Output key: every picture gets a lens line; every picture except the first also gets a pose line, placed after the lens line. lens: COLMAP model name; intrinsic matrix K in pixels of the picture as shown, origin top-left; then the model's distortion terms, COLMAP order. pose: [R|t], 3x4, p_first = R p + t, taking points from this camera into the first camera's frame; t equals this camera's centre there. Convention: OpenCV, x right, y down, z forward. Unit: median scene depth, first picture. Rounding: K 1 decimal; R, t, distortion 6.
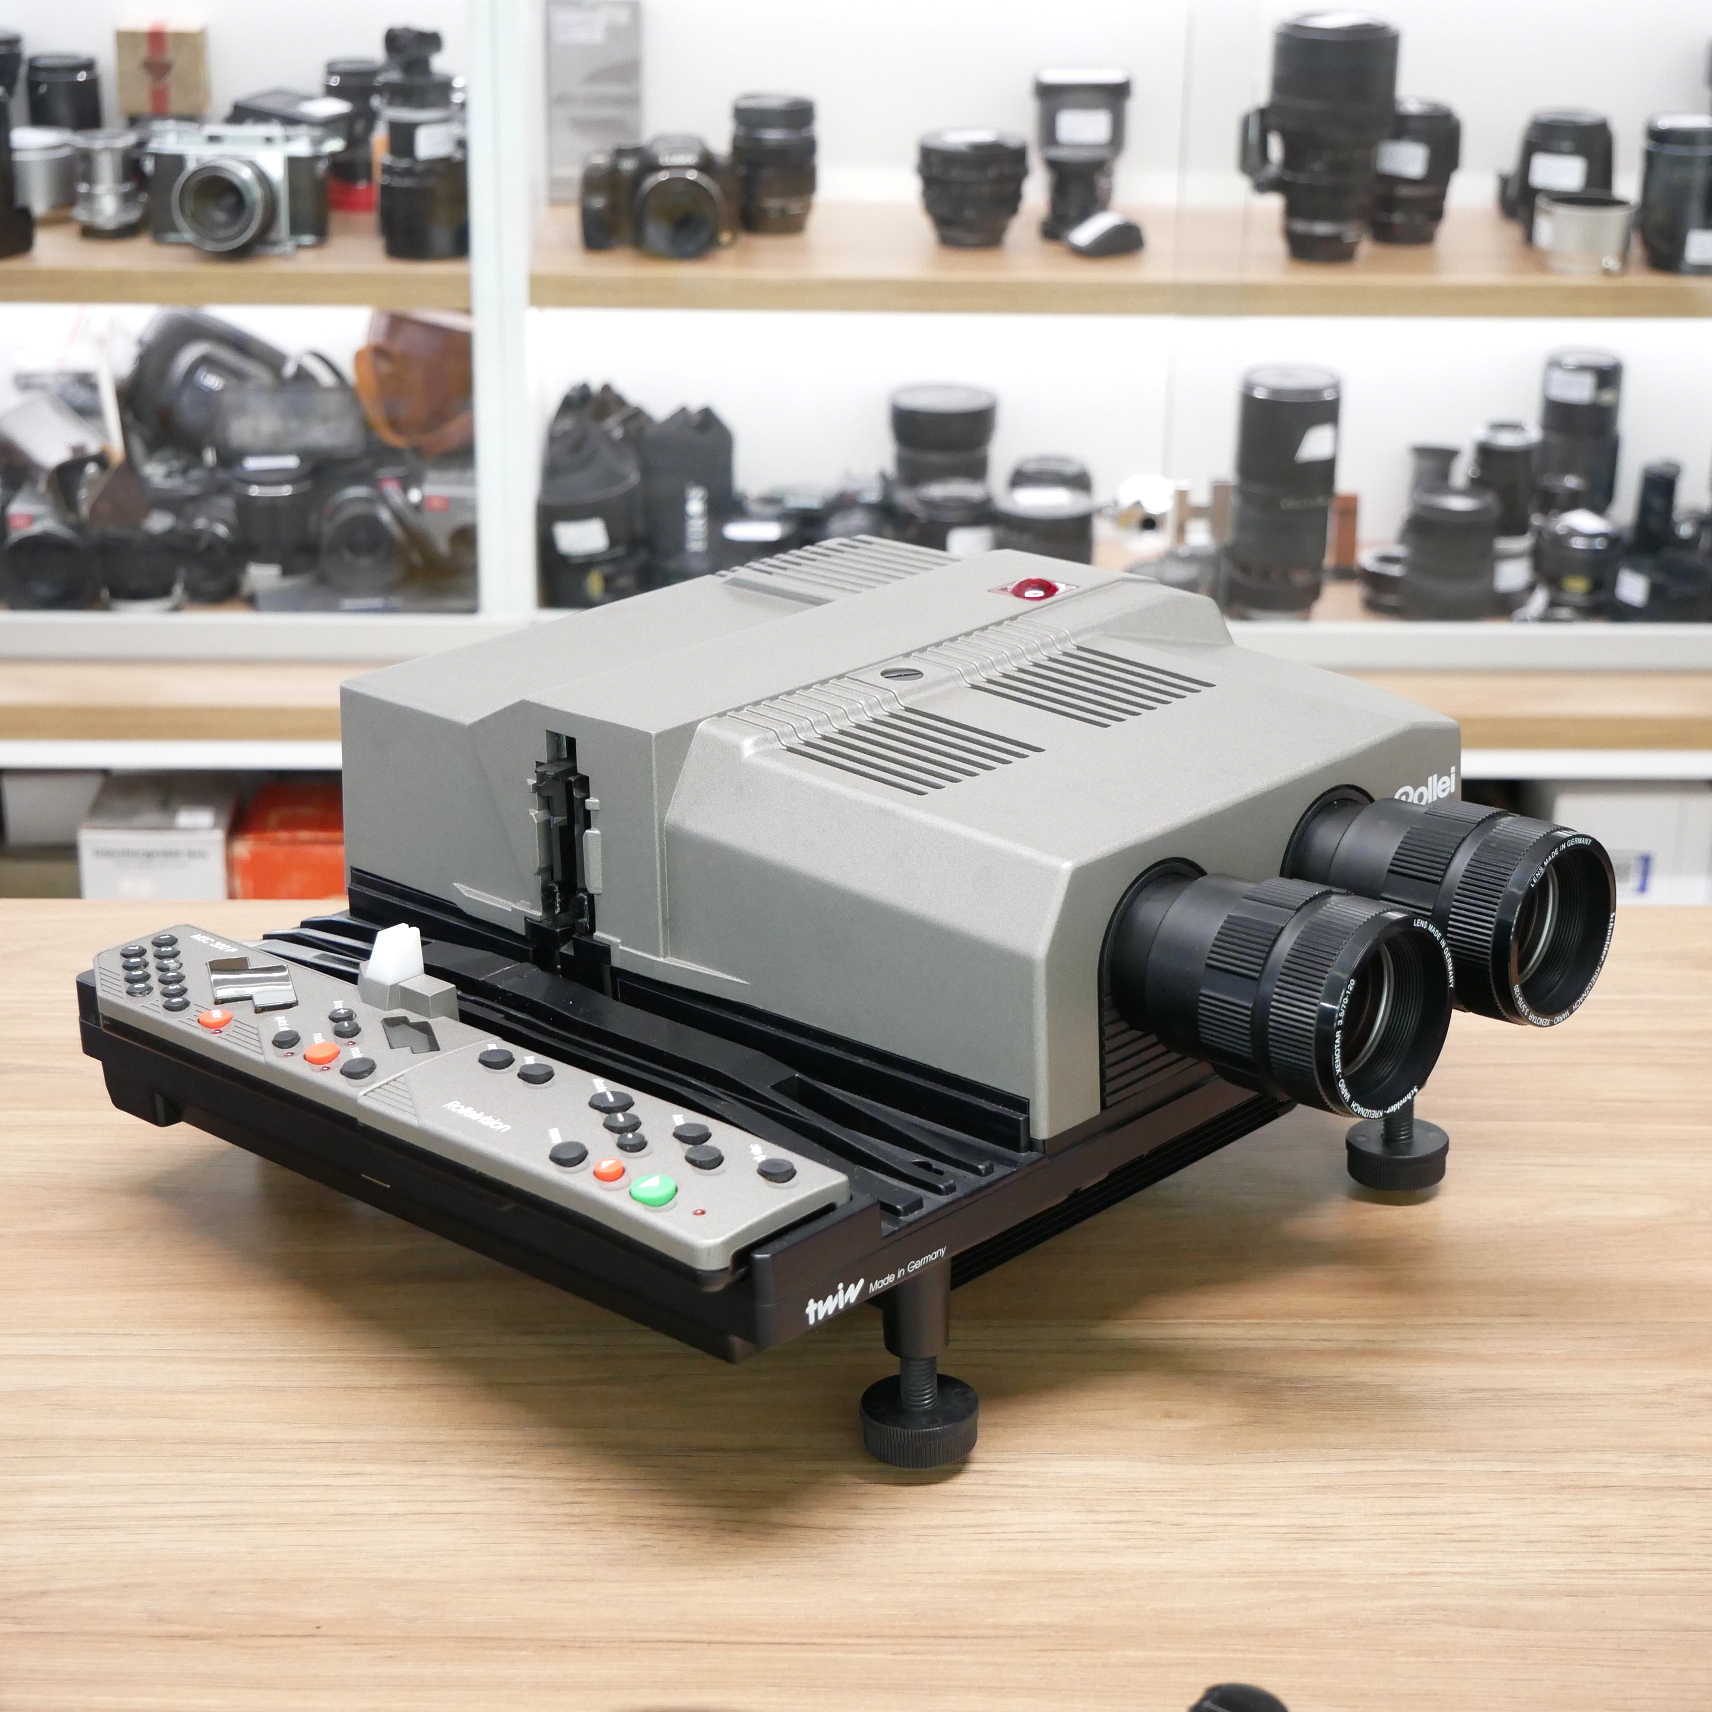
lens RADIAL K [[3353.2, 0, 856.0], [0, 3353.2, 856.0], [0, 0, 1]] dist [0.018325, 0.044988]
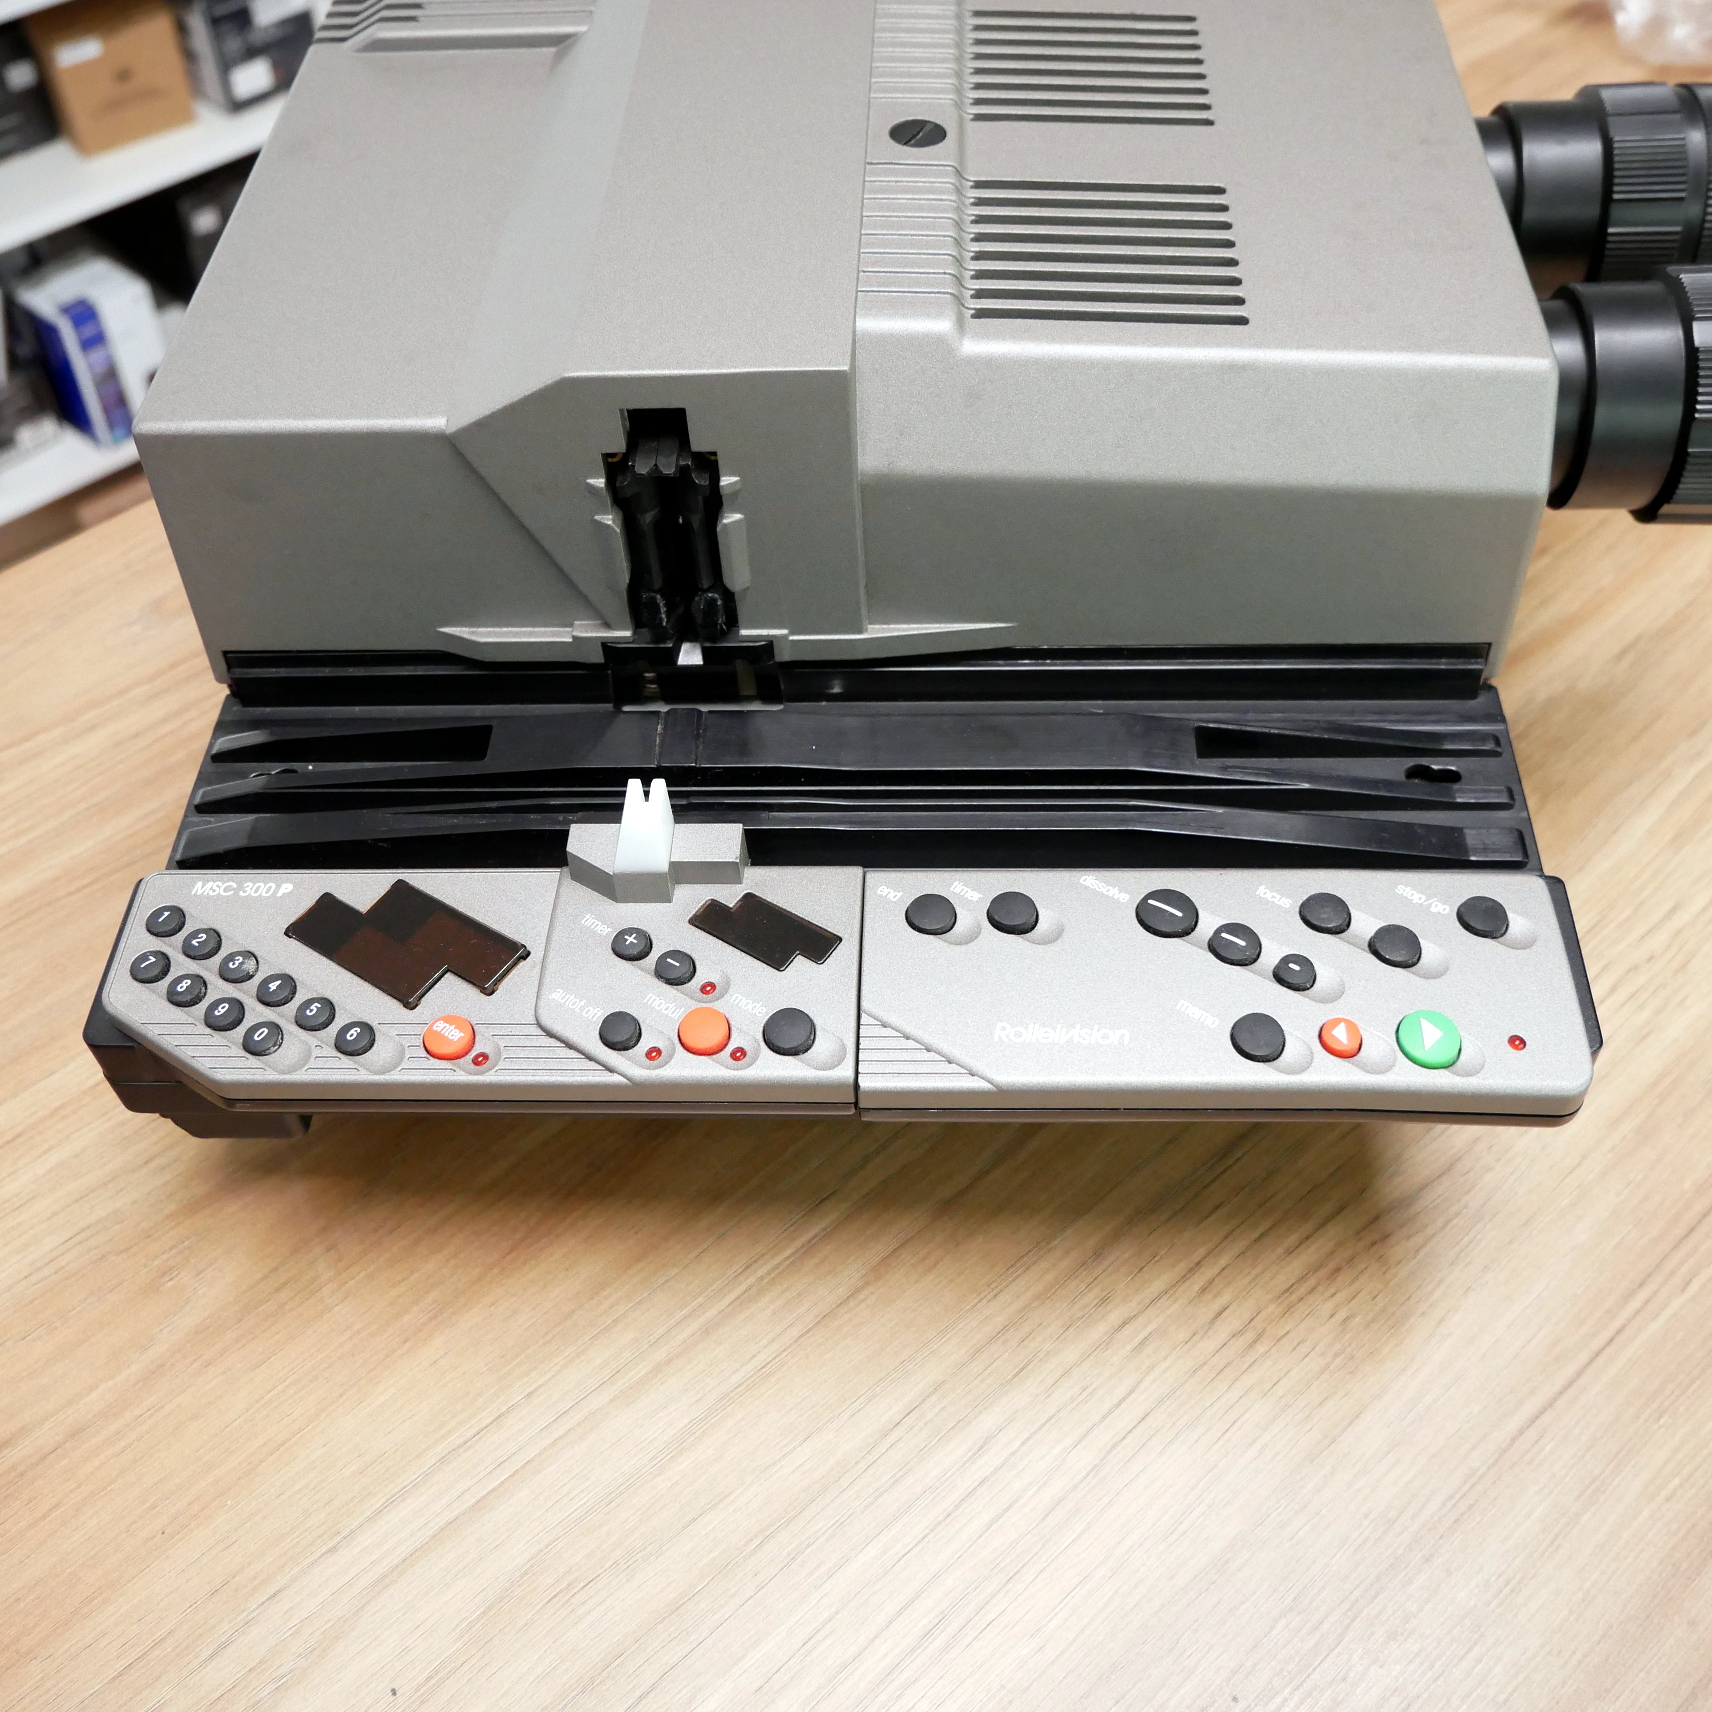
lens RADIAL K [[1820.2, 0, 856.0], [0, 1820.2, 856.0], [0, 0, 1]] dist [-0.017322, -0.013441]
pose [[0.753467, -0.510548, 0.414281, -0.071959], [0.245923, 0.803203, 0.542575, -0.043059], [-0.609762, -0.306931, 0.730742, 0.192424]]
